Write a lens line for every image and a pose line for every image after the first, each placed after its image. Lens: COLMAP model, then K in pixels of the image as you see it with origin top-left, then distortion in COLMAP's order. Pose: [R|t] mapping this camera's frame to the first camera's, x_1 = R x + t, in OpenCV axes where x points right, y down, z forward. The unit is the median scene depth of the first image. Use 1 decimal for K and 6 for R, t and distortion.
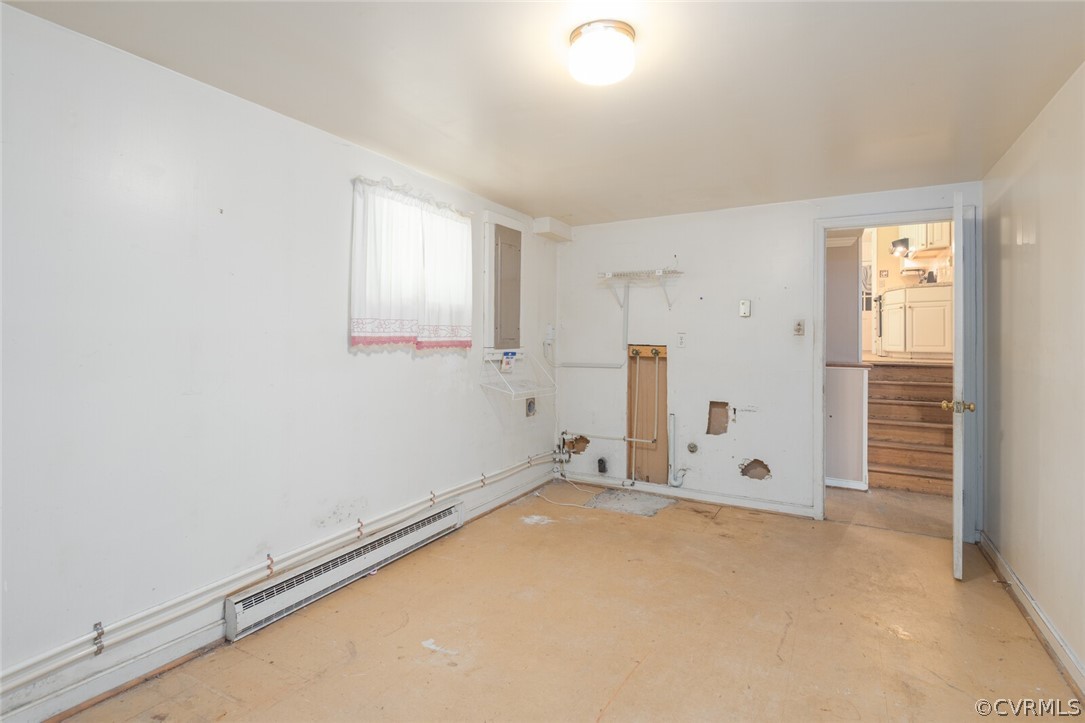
lens RADIAL K [[532.3, 0, 546.9], [0, 532.3, 355.4], [0, 0, 1]] dist [0.000331, -0.000307]
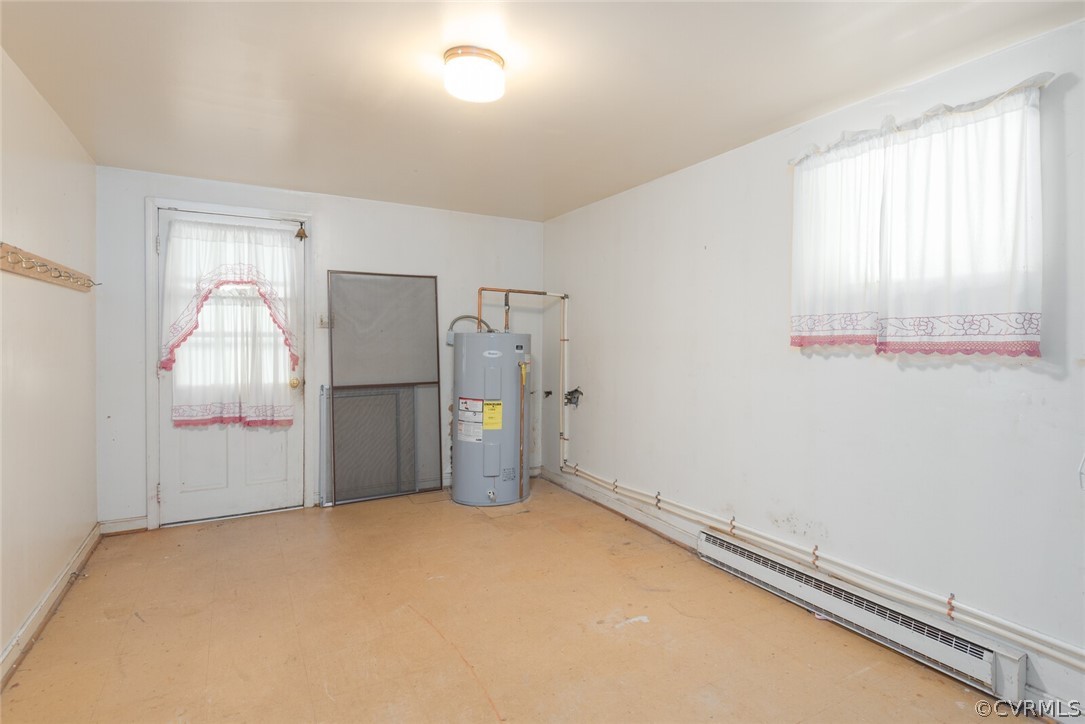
lens RADIAL K [[532.3, 0, 546.9], [0, 532.3, 355.9], [0, 0, 1]] dist [0.000331, -0.000307]
pose [[-0.527305, 0.028386, -0.849202, 0.608698], [-0.024934, 0.998494, 0.048859, -0.034304], [0.849310, 0.046937, -0.525804, 1.064286]]
